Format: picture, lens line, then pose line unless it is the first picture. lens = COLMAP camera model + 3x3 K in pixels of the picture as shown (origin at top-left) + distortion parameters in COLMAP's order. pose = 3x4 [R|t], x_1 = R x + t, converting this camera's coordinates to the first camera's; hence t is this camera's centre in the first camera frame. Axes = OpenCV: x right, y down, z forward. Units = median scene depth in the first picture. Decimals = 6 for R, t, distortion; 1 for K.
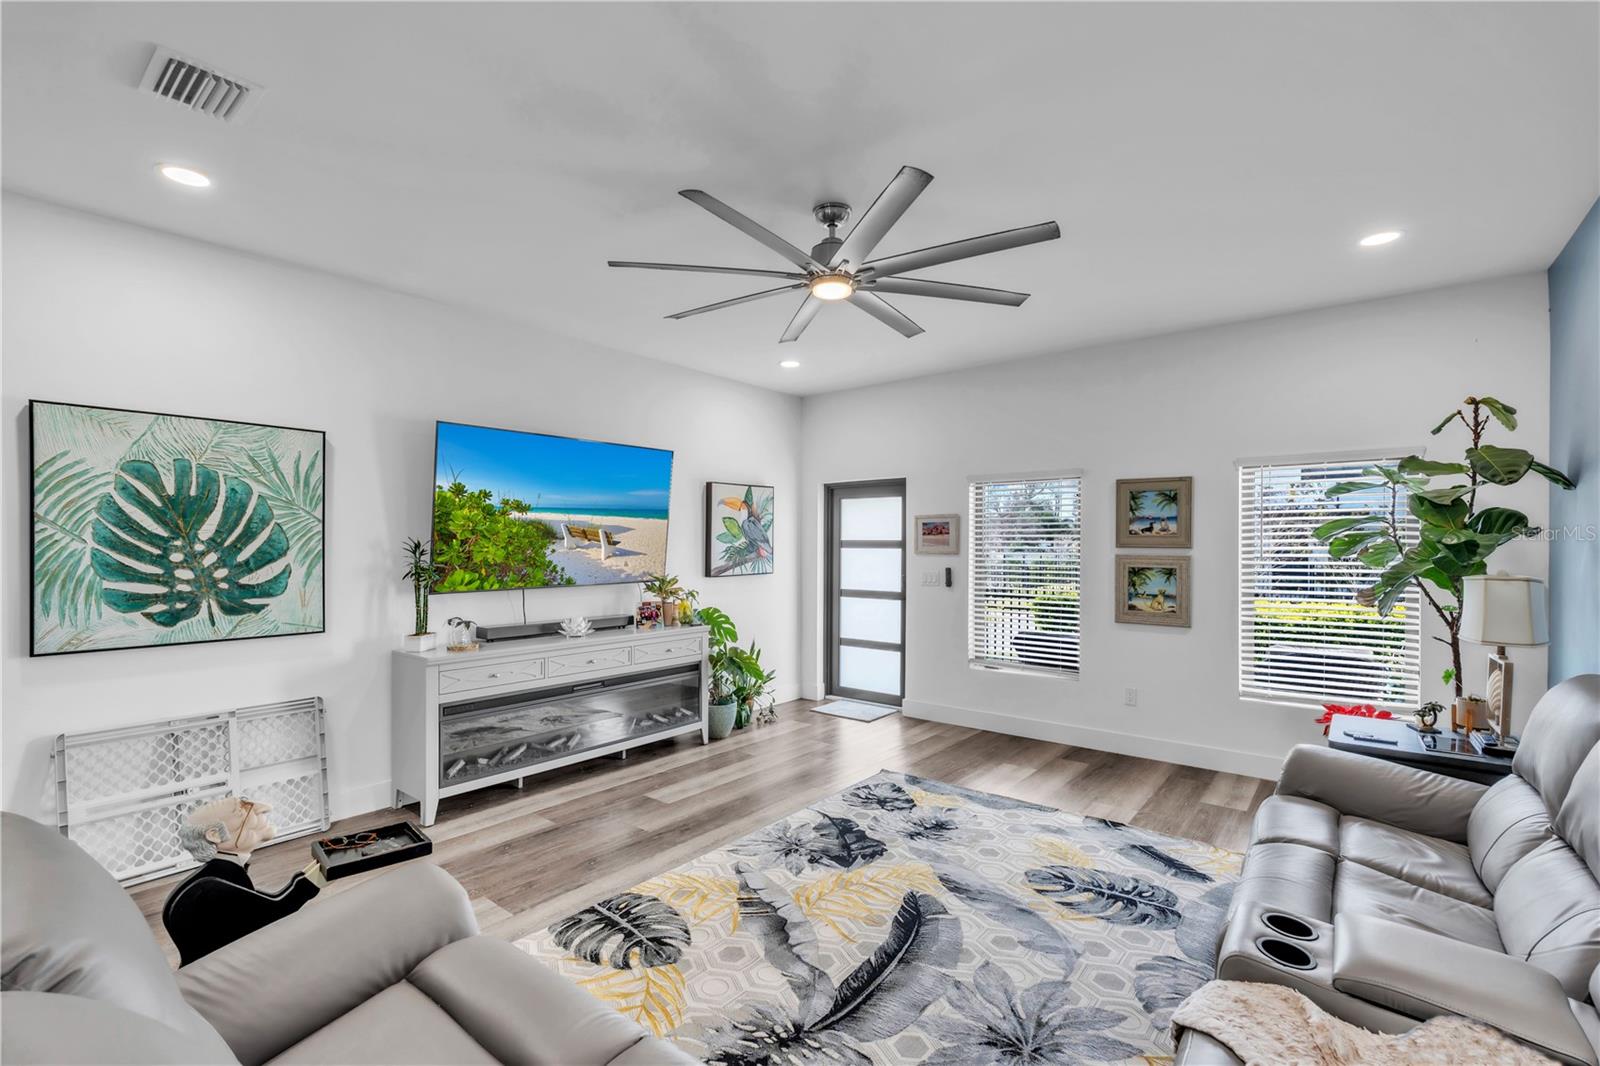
lens RADIAL K [[705.7, 0, 796.0], [0, 705.7, 553.5], [0, 0, 1]] dist [-0.006767, 0.000895]
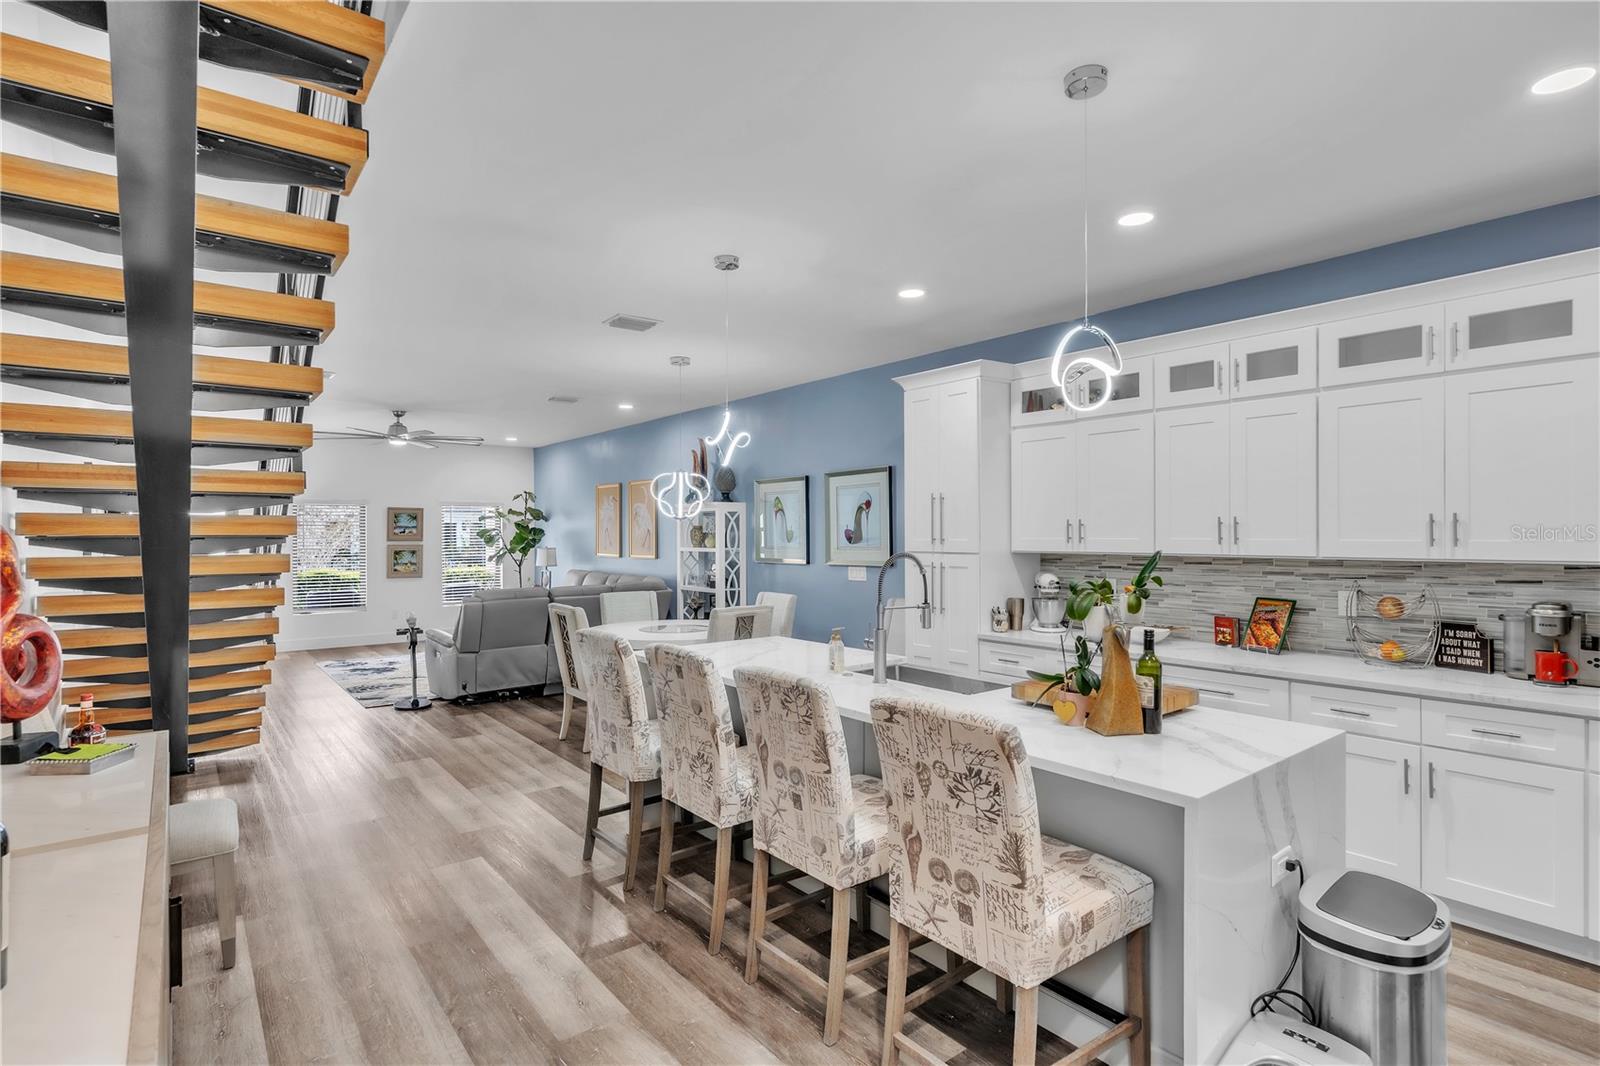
lens RADIAL K [[774.6, 0, 799.0], [0, 774.6, 535.4], [0, 0, 1]] dist [0.001000, 0.000717]
pose [[0.226015, -0.003945, 0.974116, -2.025168], [0.015971, 0.999872, 0.000344, -0.009092], [-0.973993, 0.015480, 0.226049, -0.910509]]
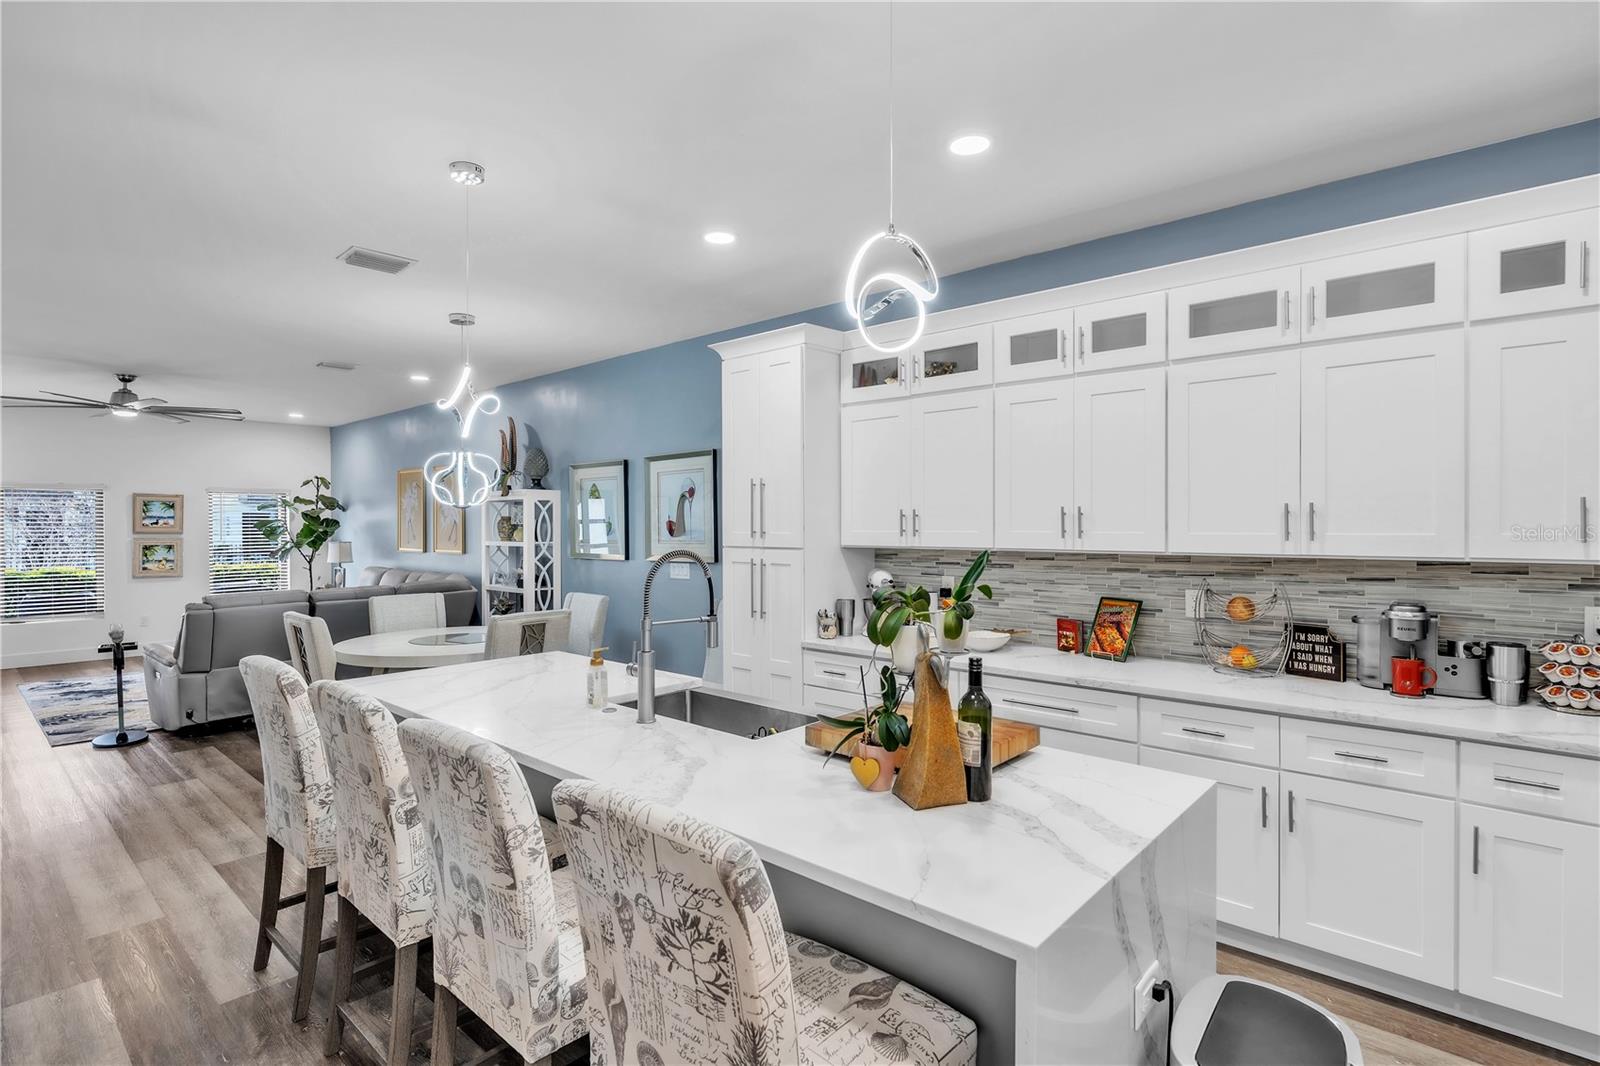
lens RADIAL K [[774.6, 0, 787.9], [0, 774.6, 529.5], [0, 0, 1]] dist [0.001000, 0.000717]
pose [[0.069009, -0.006548, 0.997595, -1.810931], [0.015017, 0.999872, 0.005525, -0.007785], [-0.997503, 0.014600, 0.069098, -0.966655]]
